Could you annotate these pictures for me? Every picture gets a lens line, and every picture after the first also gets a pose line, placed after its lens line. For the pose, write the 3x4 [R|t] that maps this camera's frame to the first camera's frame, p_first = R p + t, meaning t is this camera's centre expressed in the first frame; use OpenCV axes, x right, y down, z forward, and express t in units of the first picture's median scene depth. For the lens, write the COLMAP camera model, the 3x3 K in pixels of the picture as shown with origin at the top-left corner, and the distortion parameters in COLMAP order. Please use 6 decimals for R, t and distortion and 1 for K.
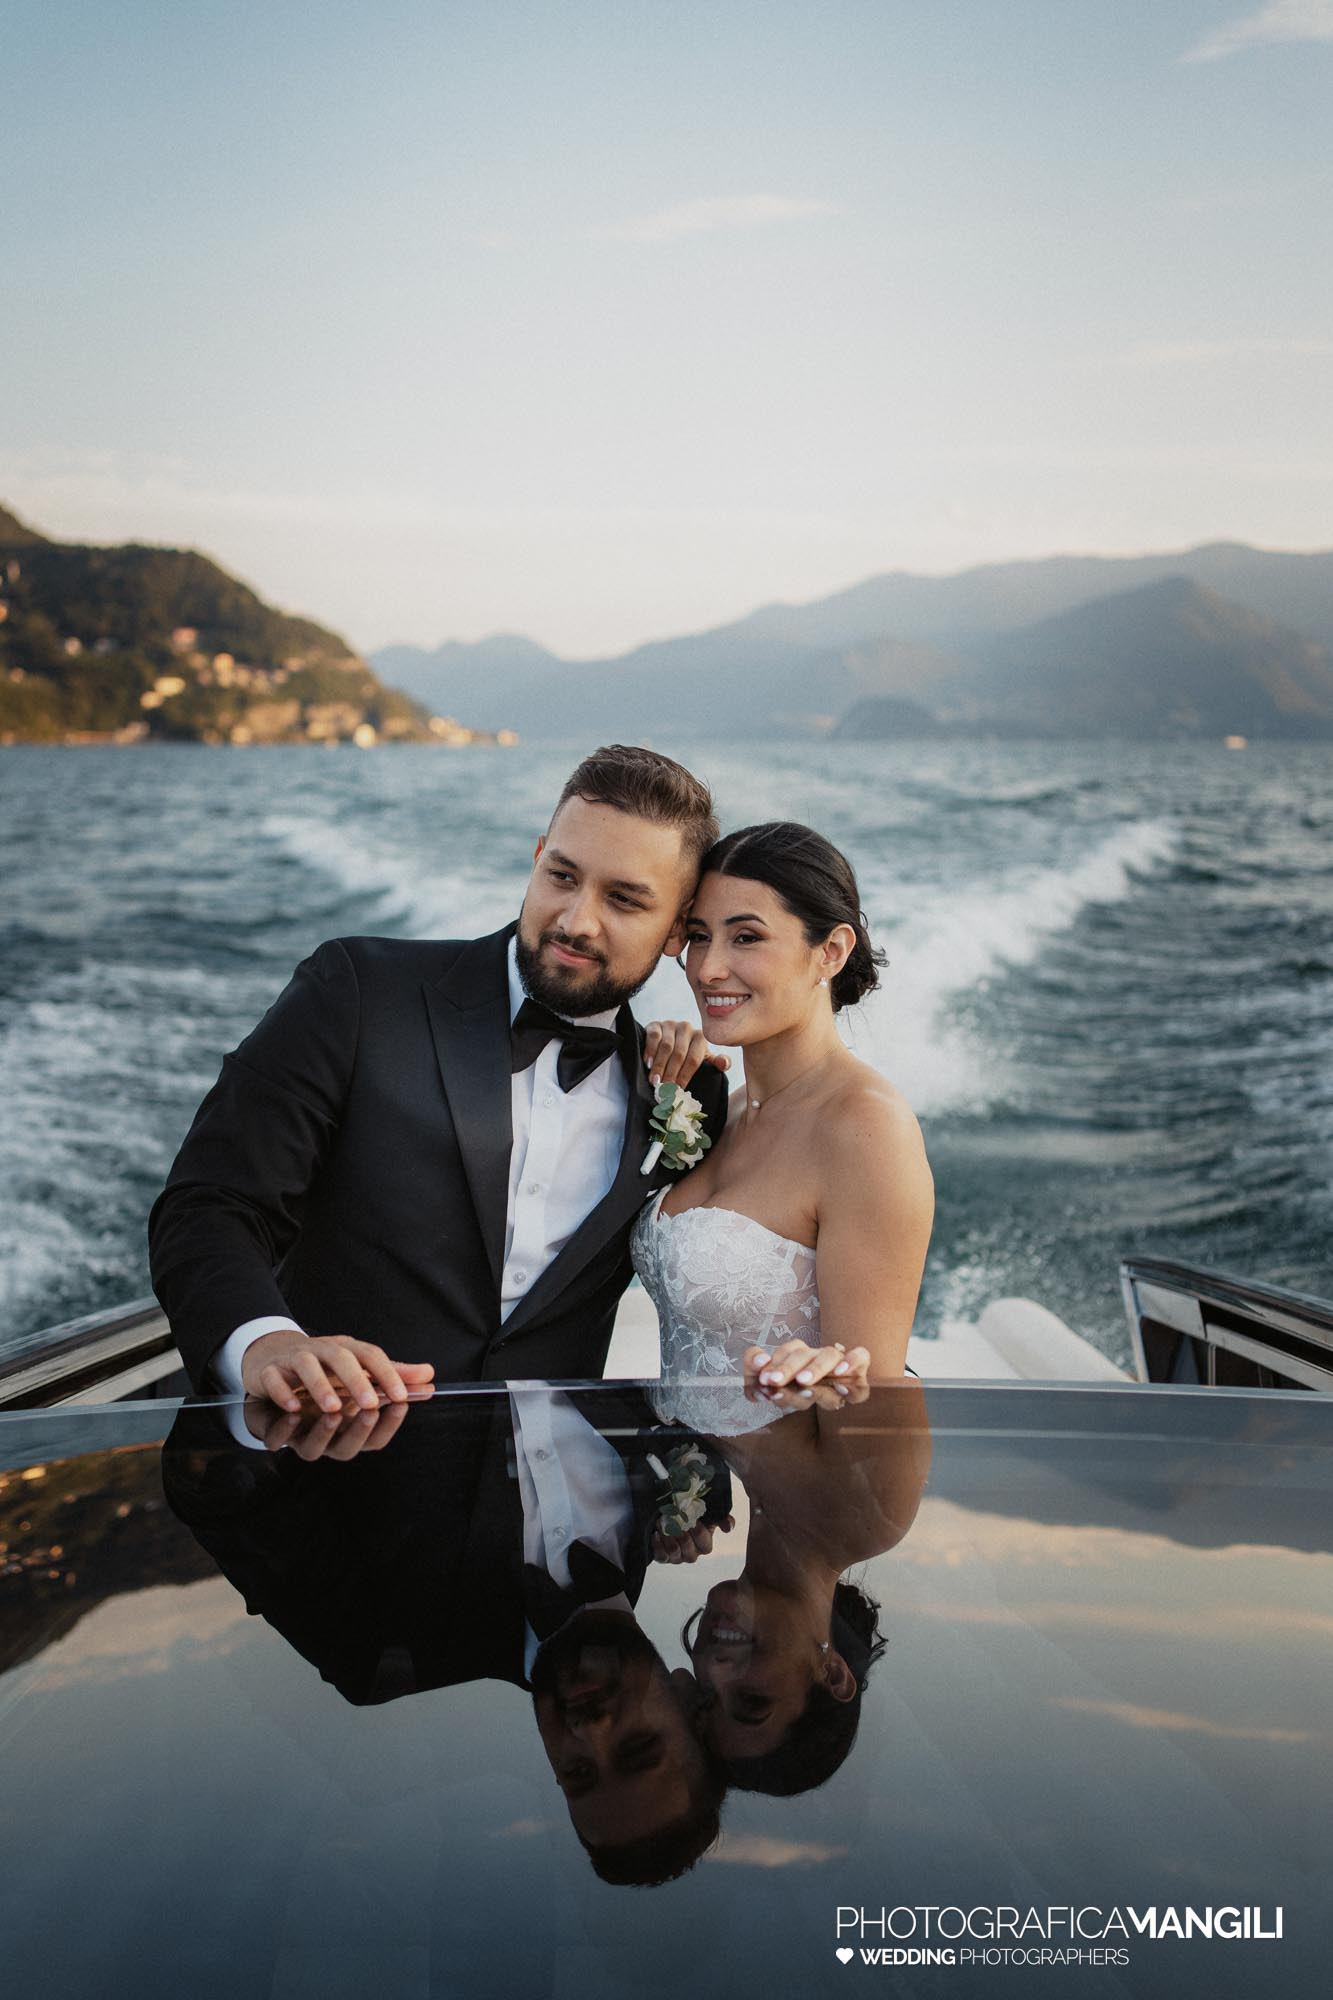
lens RADIAL K [[2102.5, 0, 667.6], [0, 2102.5, 1049.2], [0, 0, 1]] dist [0.001764, 0.005763]
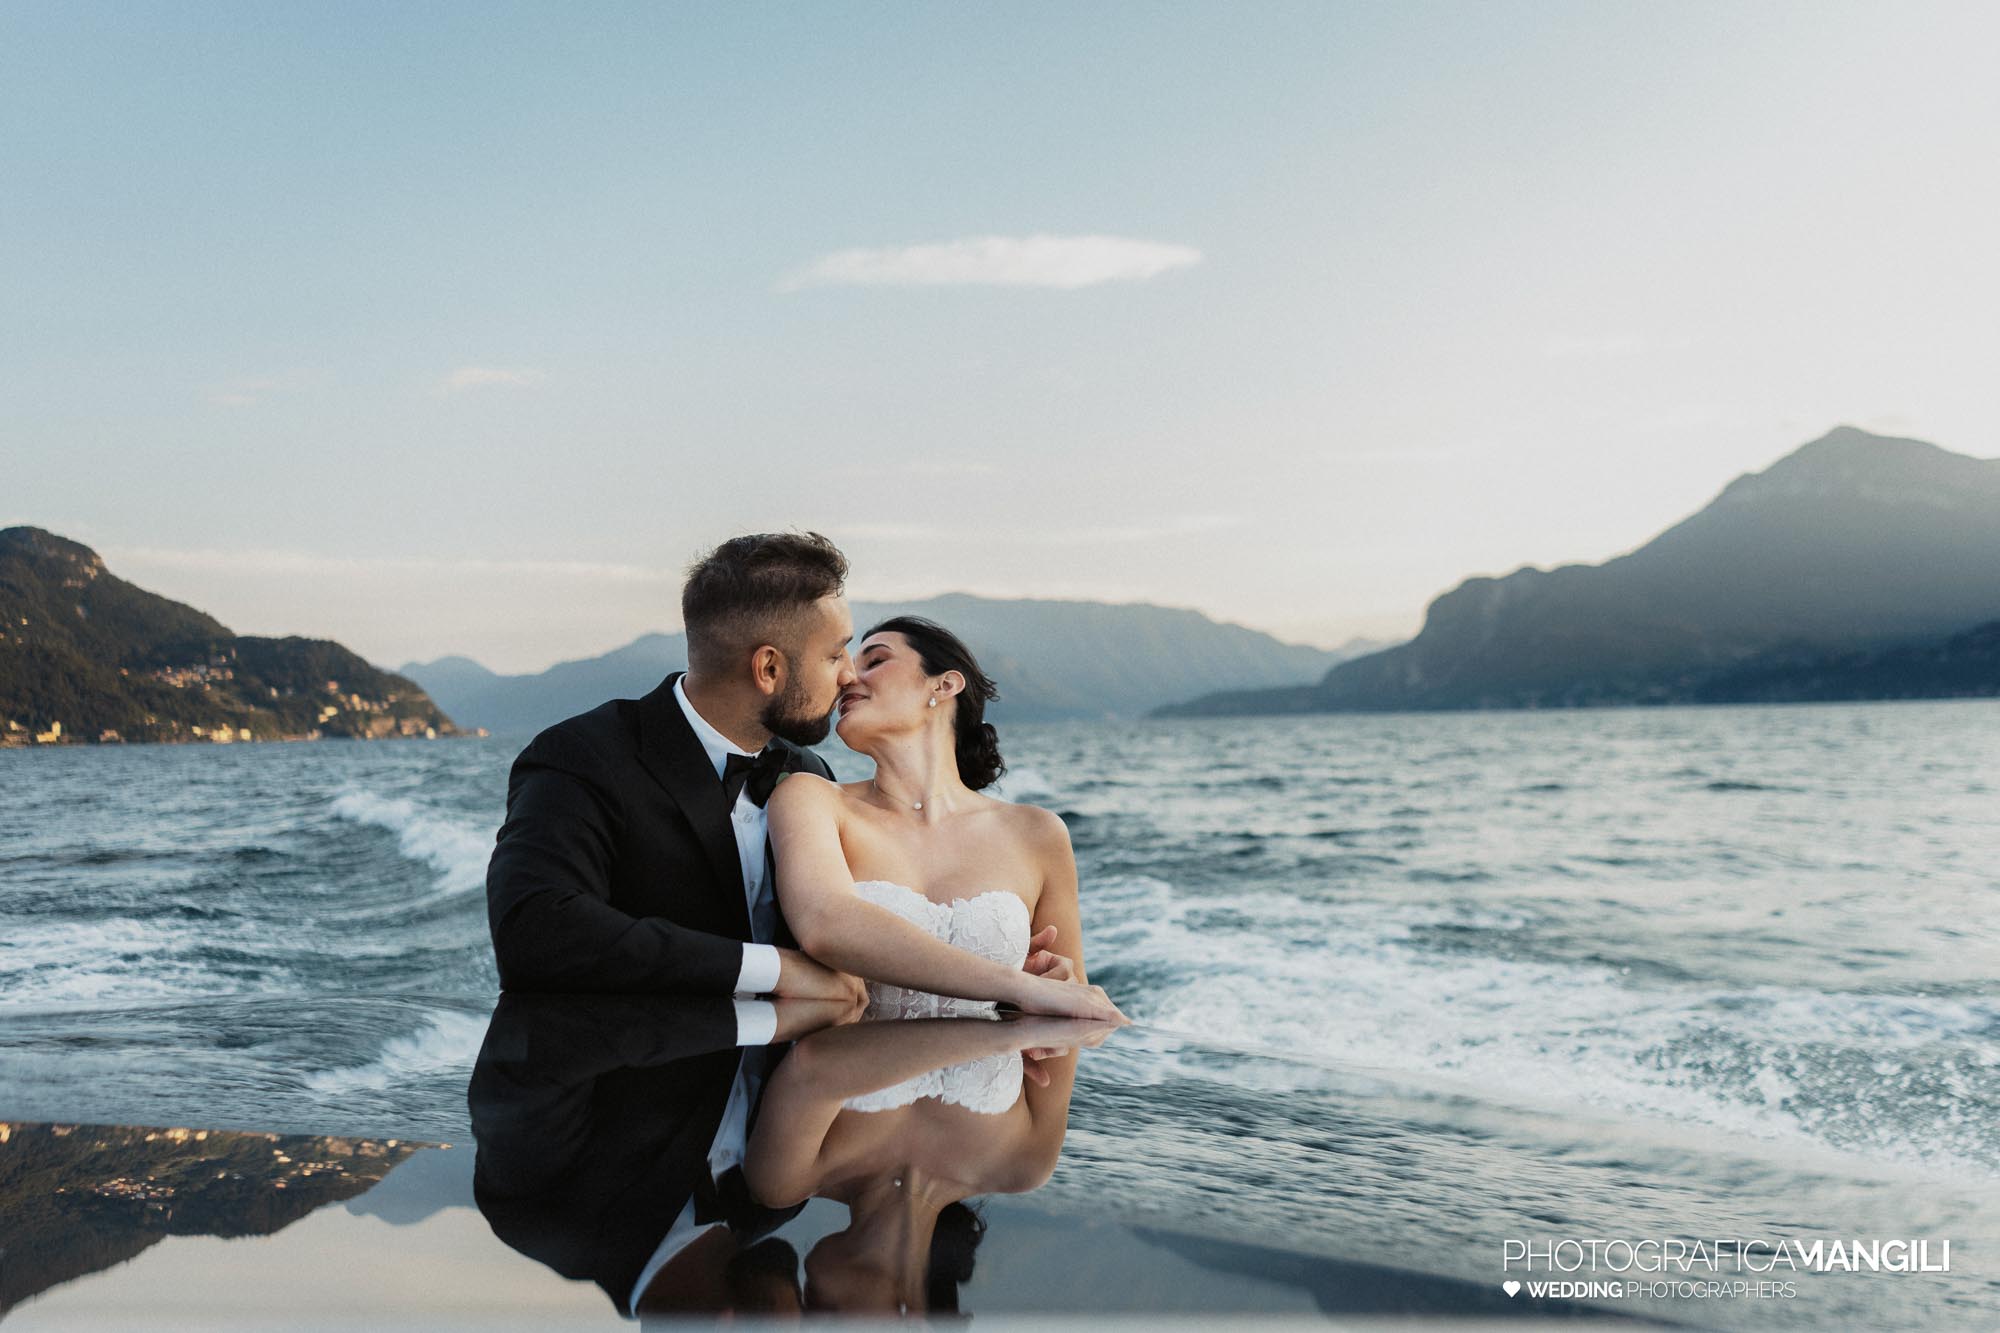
lens RADIAL K [[1596.3, 0, 1000.0], [0, 1596.3, 666.5], [0, 0, 1]] dist [-0.002639, -0.007156]
pose [[0.966451, -0.014605, 0.256436, -0.008329], [0.060949, 0.982907, -0.173724, 0.085579], [-0.249515, 0.183525, 0.950821, -0.592187]]
